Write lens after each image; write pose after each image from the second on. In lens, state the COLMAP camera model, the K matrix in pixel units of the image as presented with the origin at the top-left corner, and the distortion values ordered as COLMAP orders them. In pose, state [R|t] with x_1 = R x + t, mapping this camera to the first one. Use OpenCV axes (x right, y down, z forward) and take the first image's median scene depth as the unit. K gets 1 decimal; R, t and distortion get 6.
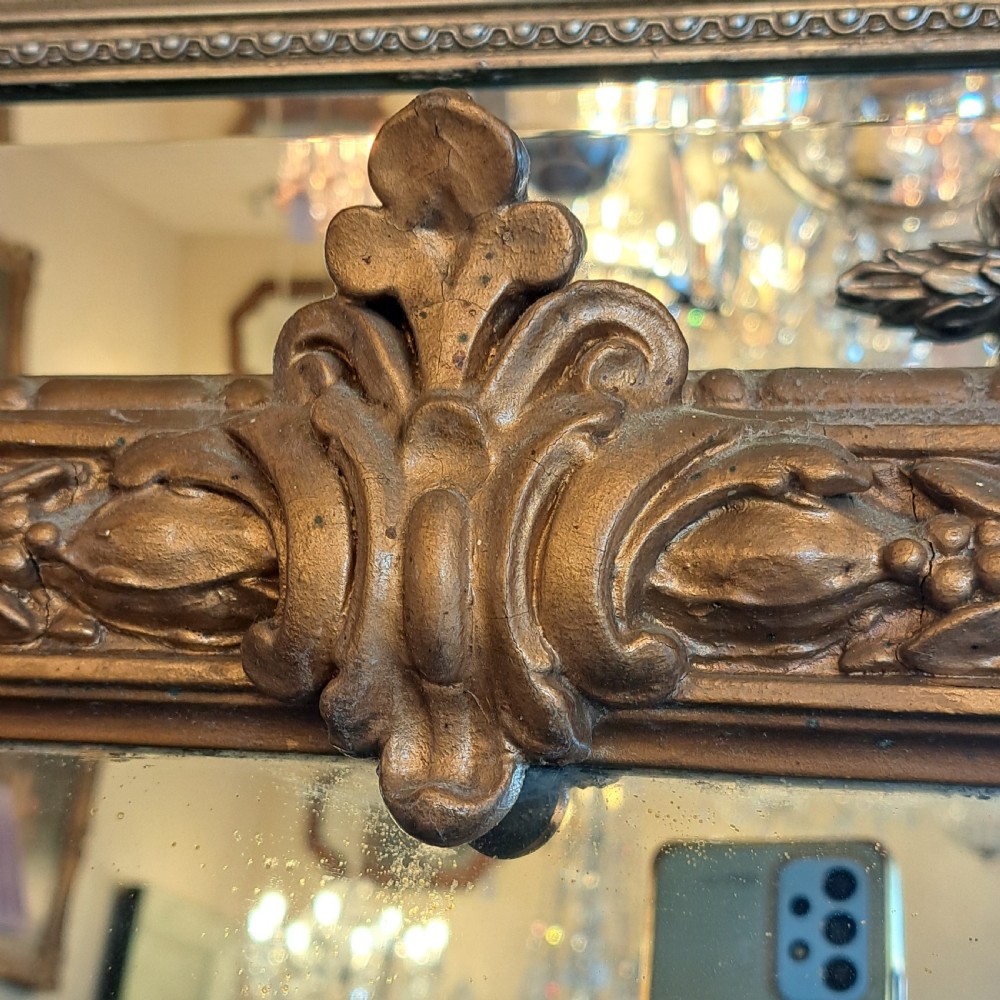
lens RADIAL K [[1313.0, 0, 500.0], [0, 1313.0, 500.0], [0, 0, 1]] dist [0.092120, -0.134549]
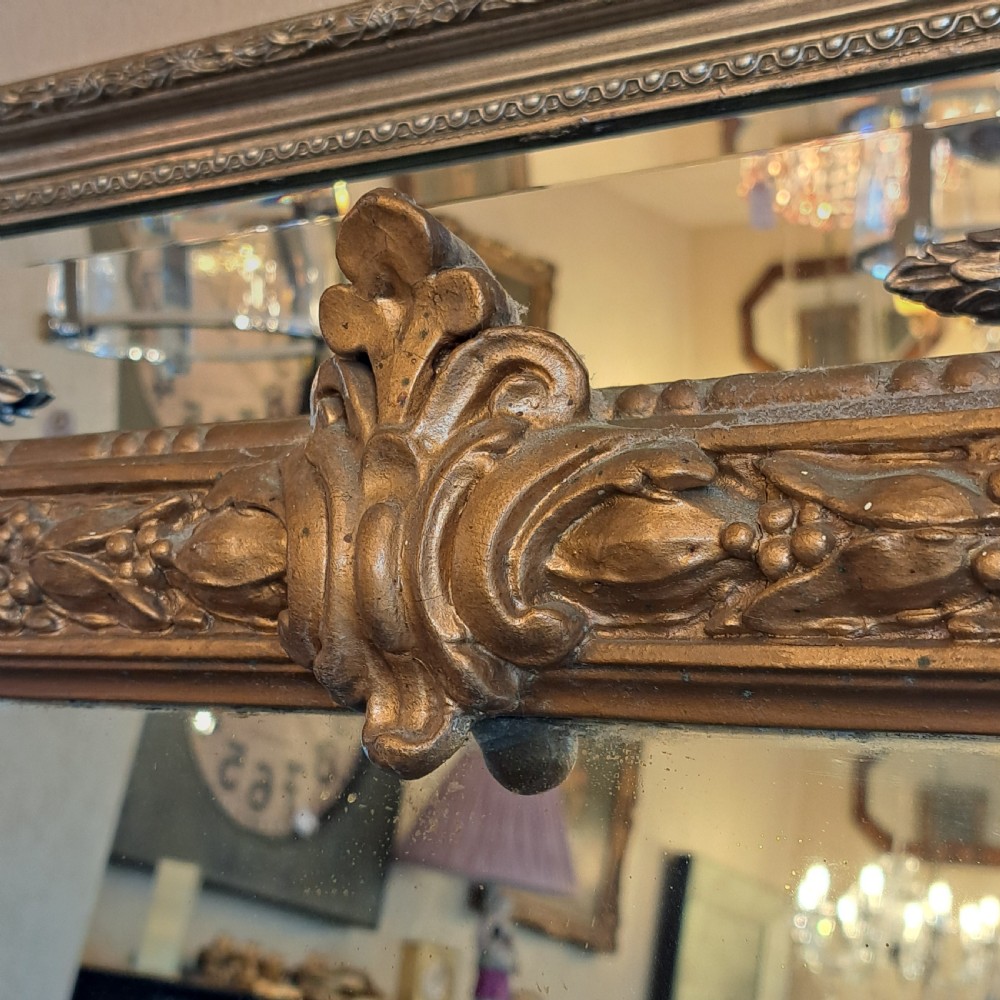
lens RADIAL K [[1194.9, 0, 493.6], [0, 1194.9, 501.6], [0, 0, 1]] dist [0.136362, -0.181065]
pose [[0.962297, -0.057296, -0.265896, 0.357243], [0.060160, 0.998185, 0.002632, -0.005407], [0.265263, -0.018529, 0.963998, -0.099725]]
